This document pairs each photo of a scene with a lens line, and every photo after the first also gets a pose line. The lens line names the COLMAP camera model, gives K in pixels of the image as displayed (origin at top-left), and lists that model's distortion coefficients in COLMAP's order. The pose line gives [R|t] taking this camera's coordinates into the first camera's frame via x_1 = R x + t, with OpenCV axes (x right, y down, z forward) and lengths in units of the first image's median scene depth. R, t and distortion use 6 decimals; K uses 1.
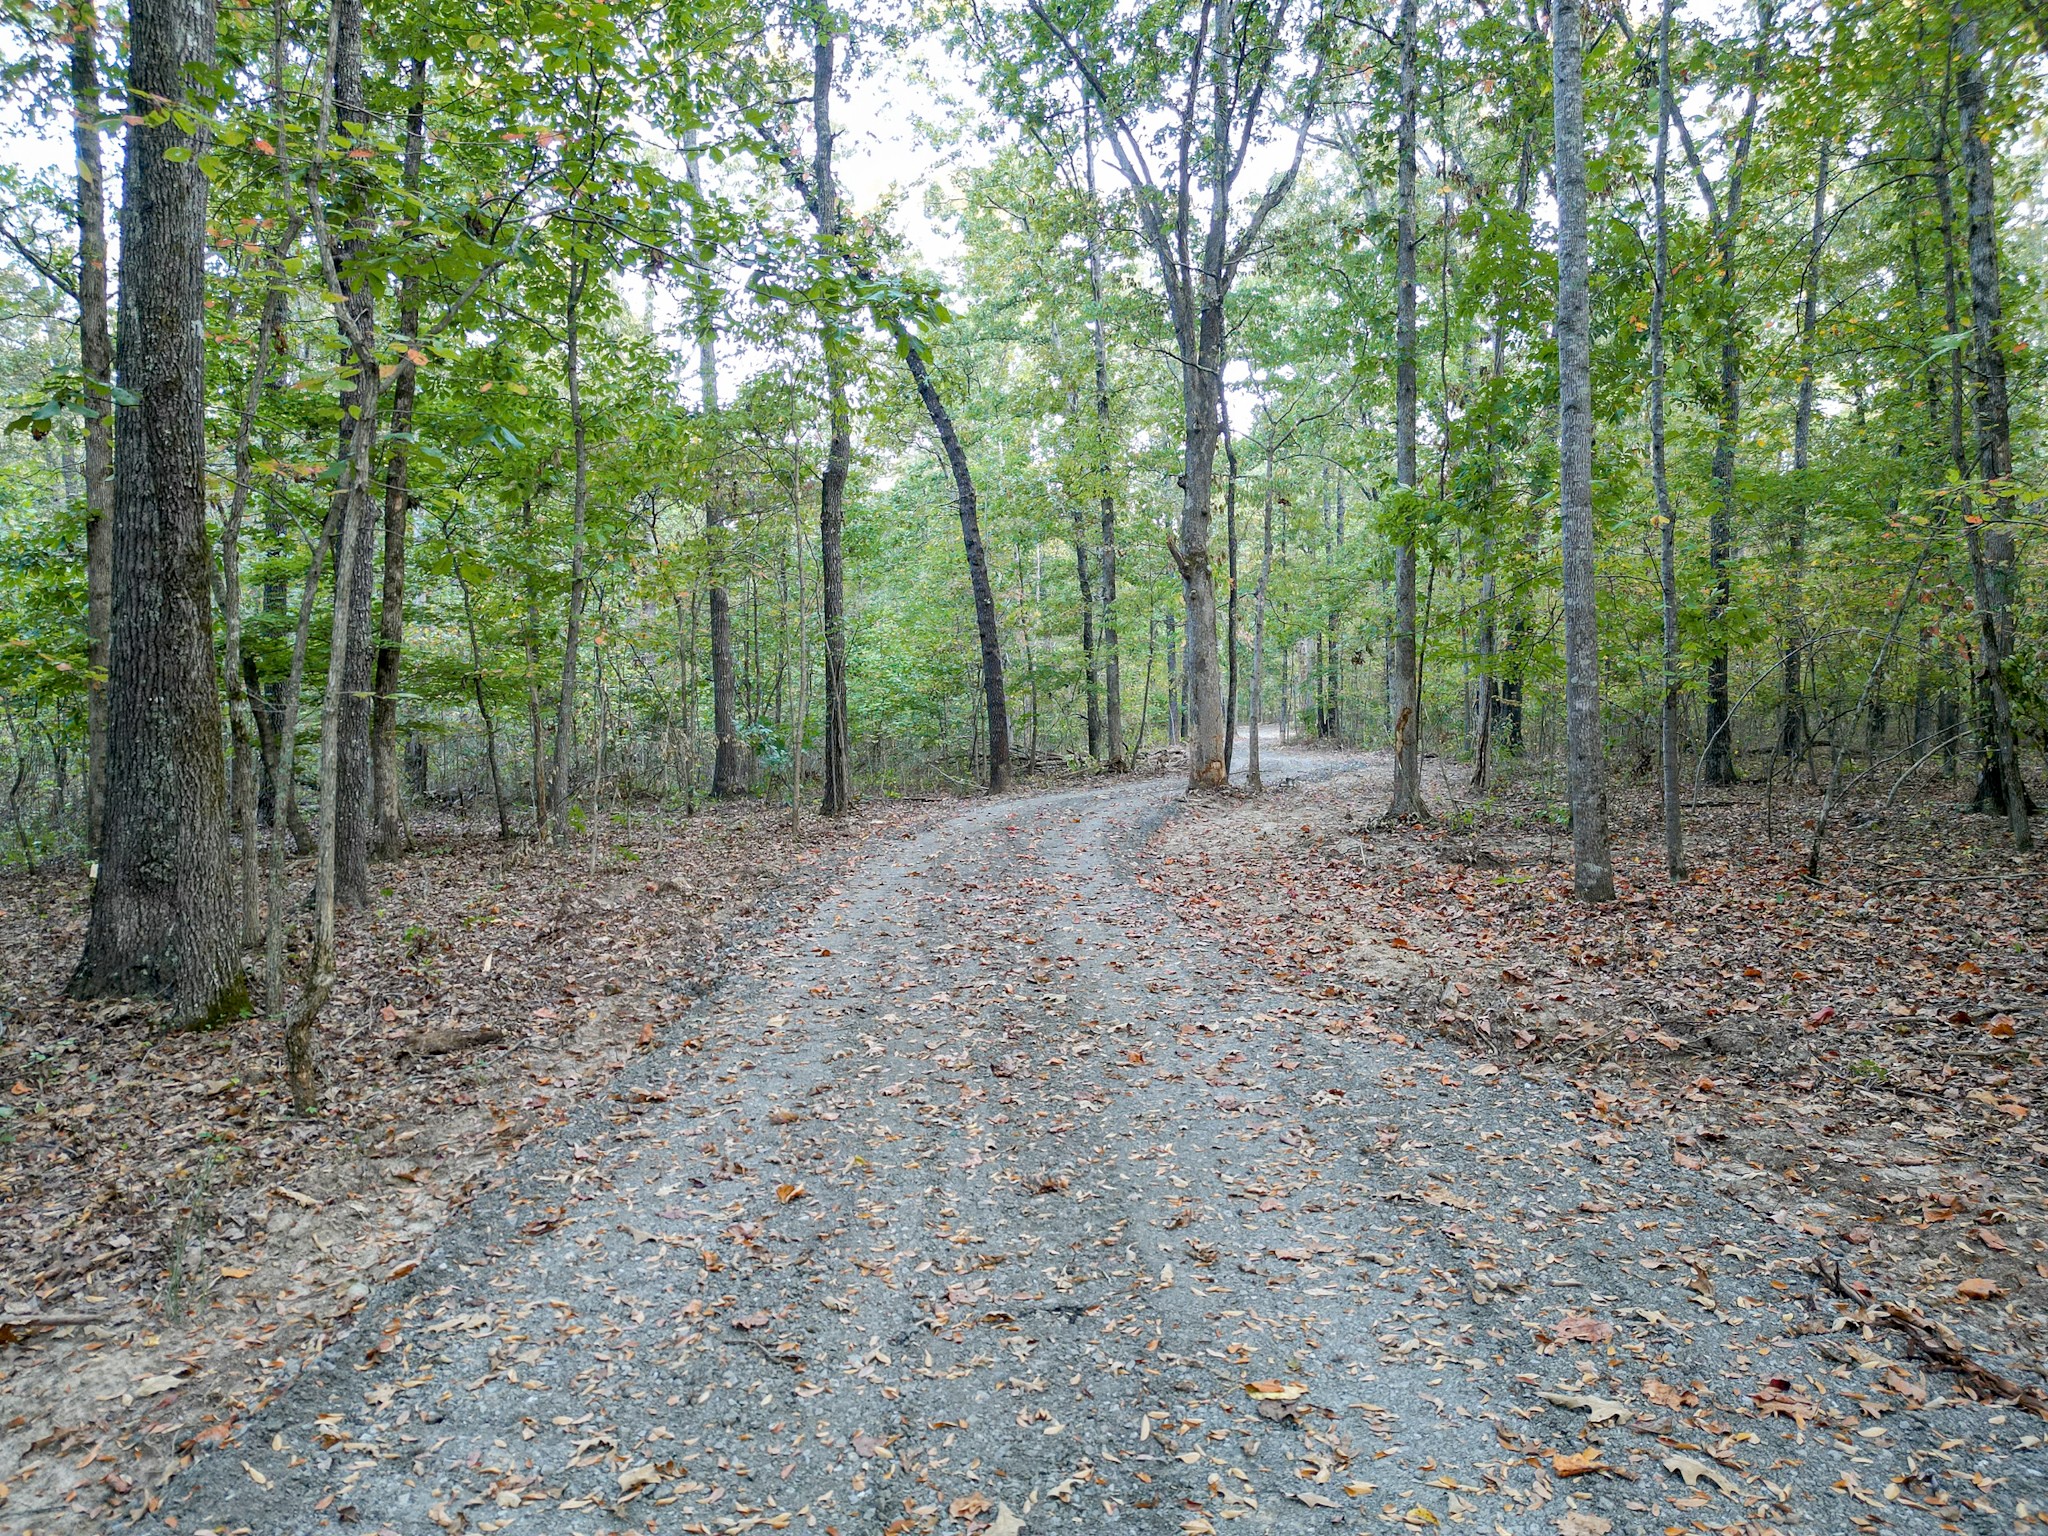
lens RADIAL K [[1441.4, 0, 1022.4], [0, 1441.4, 776.3], [0, 0, 1]] dist [0.058322, -0.000746]
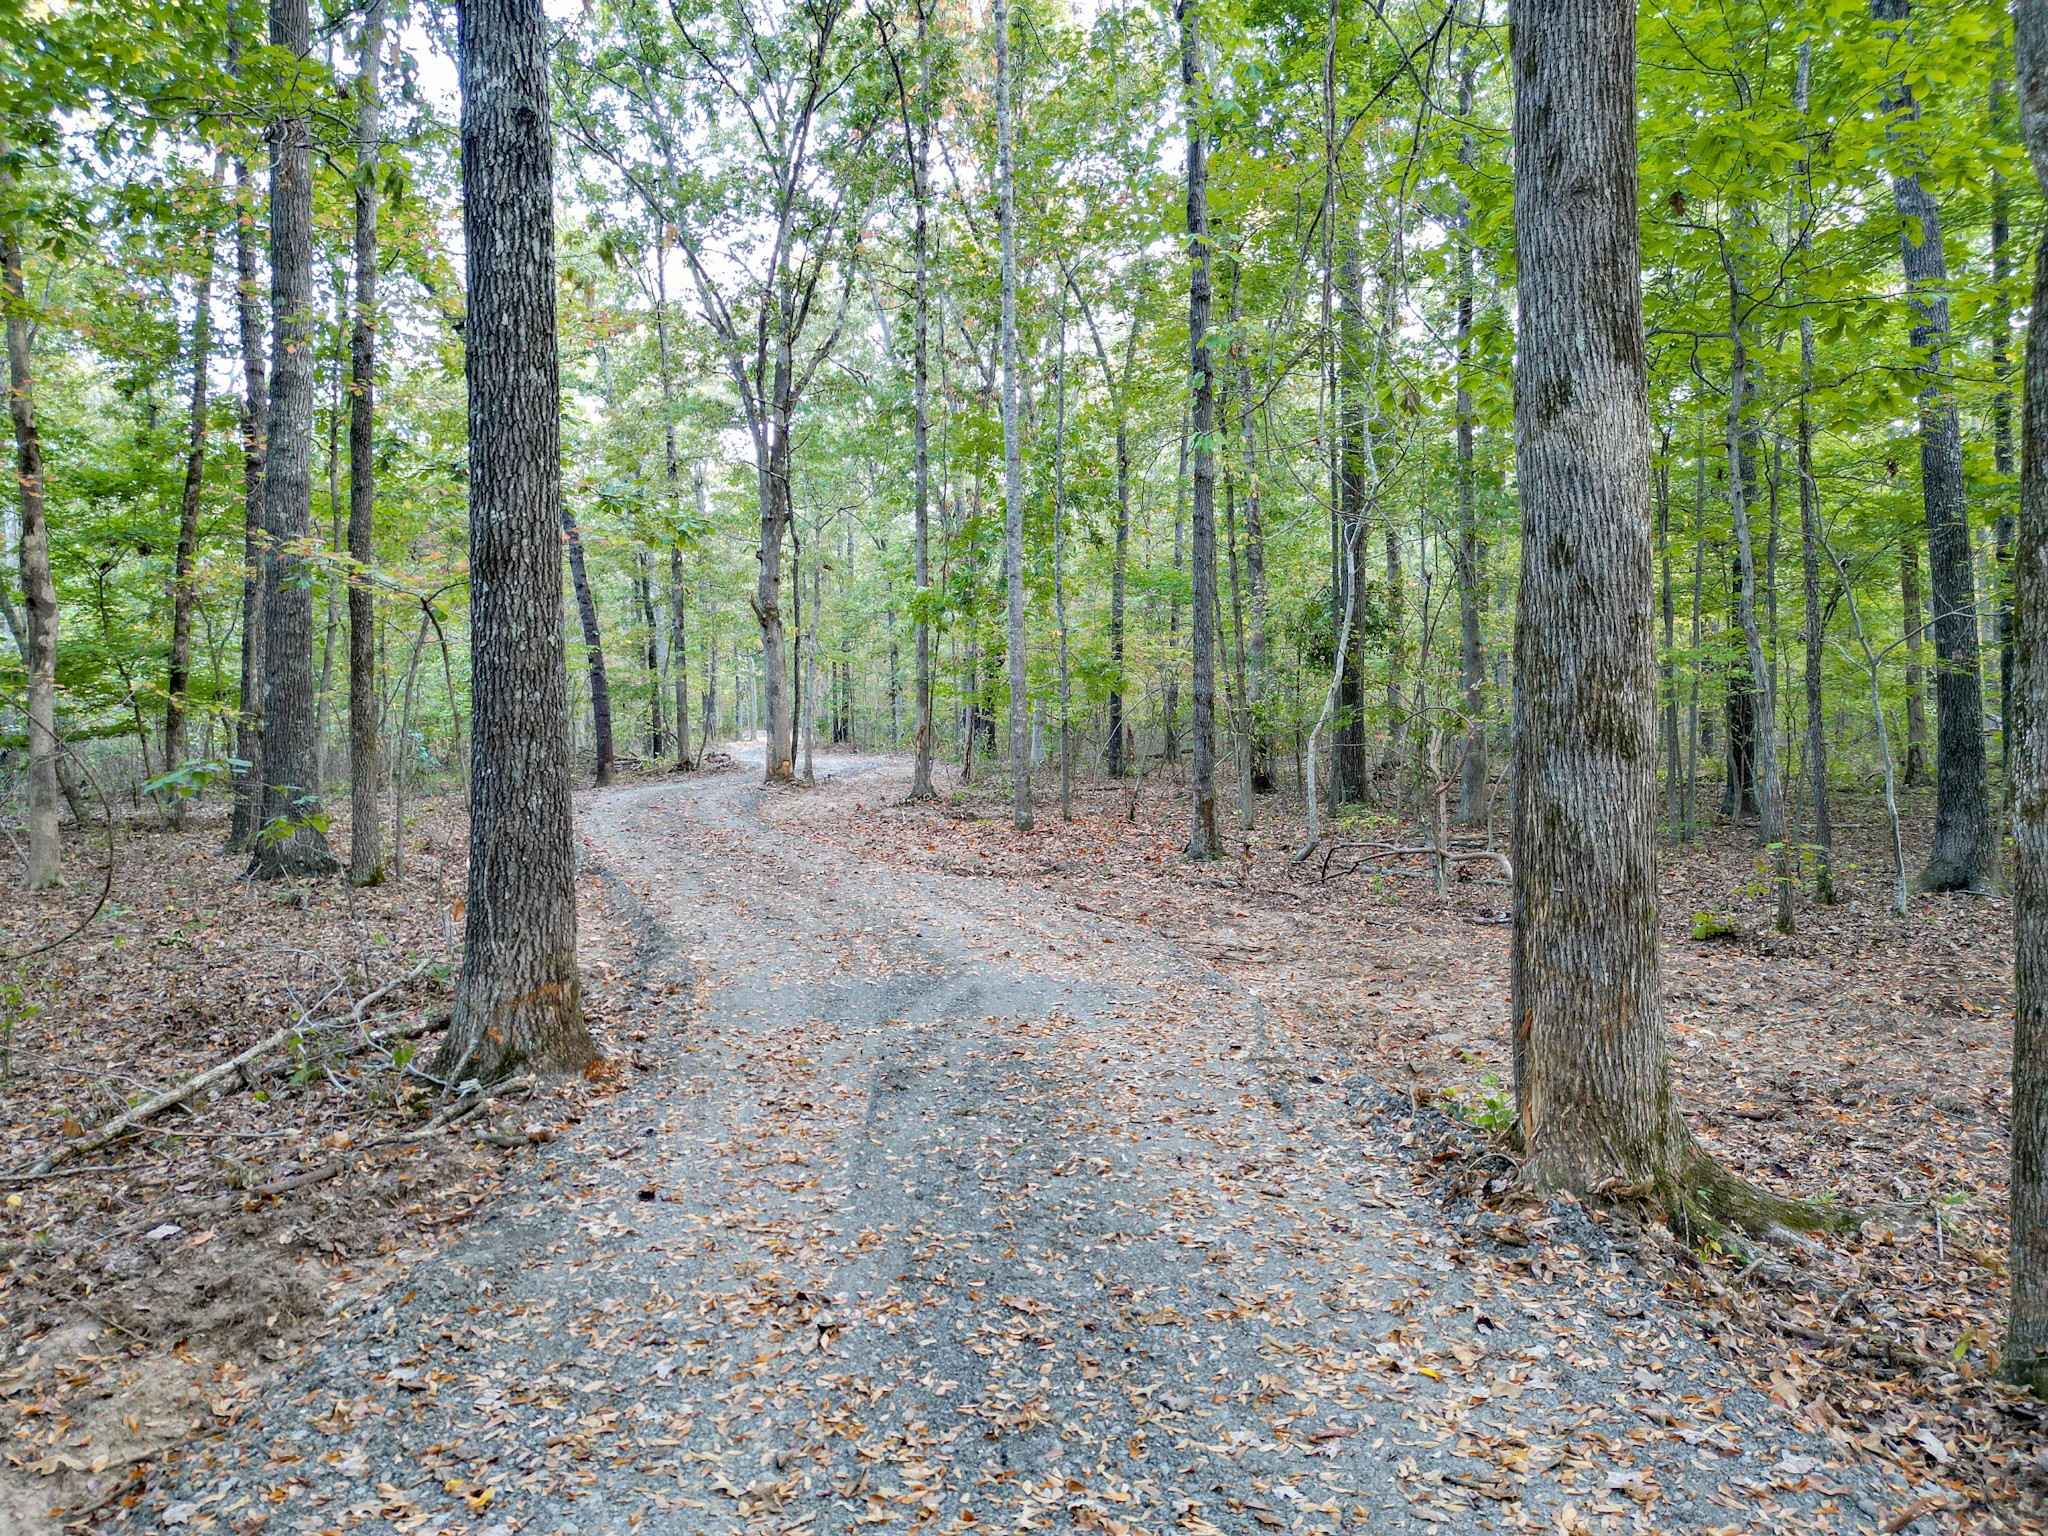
lens RADIAL K [[1441.4, 0, 1025.4], [0, 1441.4, 768.0], [0, 0, 1]] dist [0.058322, -0.000746]
pose [[0.939946, 0.003988, 0.341299, -0.121266], [-0.000943, 0.999958, -0.009088, 0.008930], [-0.341321, 0.008221, 0.939911, -0.373872]]
